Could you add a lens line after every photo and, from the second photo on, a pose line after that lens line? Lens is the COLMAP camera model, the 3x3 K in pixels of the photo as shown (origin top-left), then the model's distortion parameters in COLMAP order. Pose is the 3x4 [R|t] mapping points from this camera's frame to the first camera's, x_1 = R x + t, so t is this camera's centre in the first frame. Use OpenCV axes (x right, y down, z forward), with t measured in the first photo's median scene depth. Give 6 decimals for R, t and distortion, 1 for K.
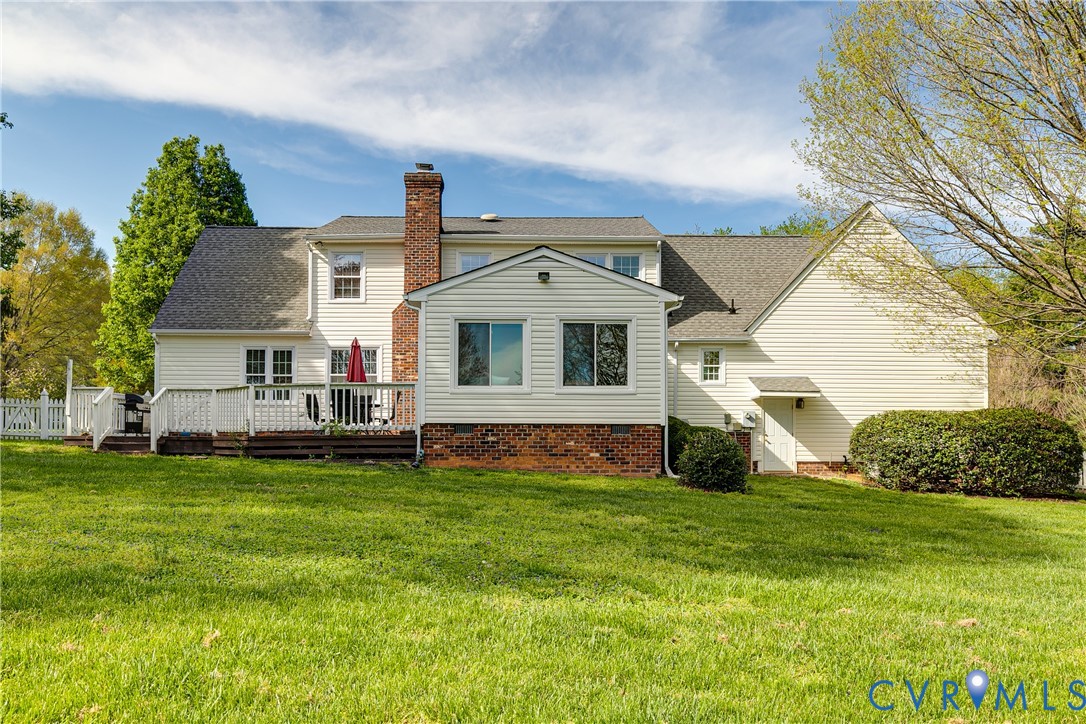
lens RADIAL K [[809.2, 0, 541.8], [0, 809.2, 442.4], [0, 0, 1]] dist [-0.004550, -0.001163]
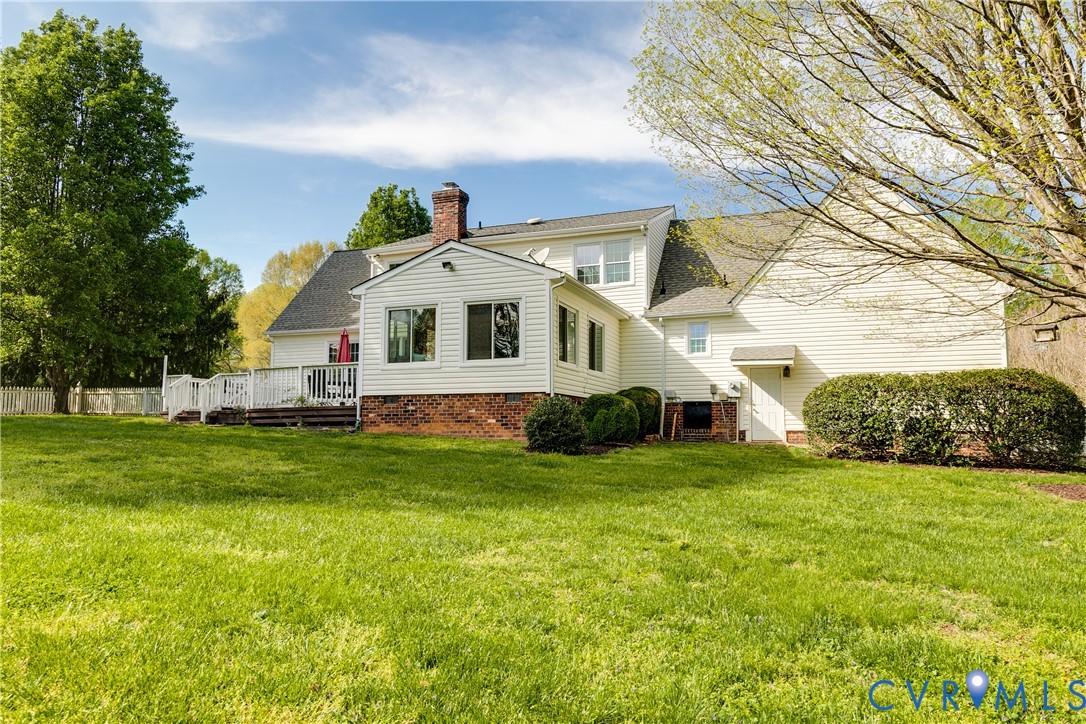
lens RADIAL K [[714.7, 0, 561.1], [0, 714.7, 381.5], [0, 0, 1]] dist [0.000421, -0.000318]
pose [[0.935651, -0.028646, -0.351761, 0.371558], [0.005982, 0.997845, -0.065349, 0.019259], [0.352875, 0.059040, 0.933806, 0.087092]]
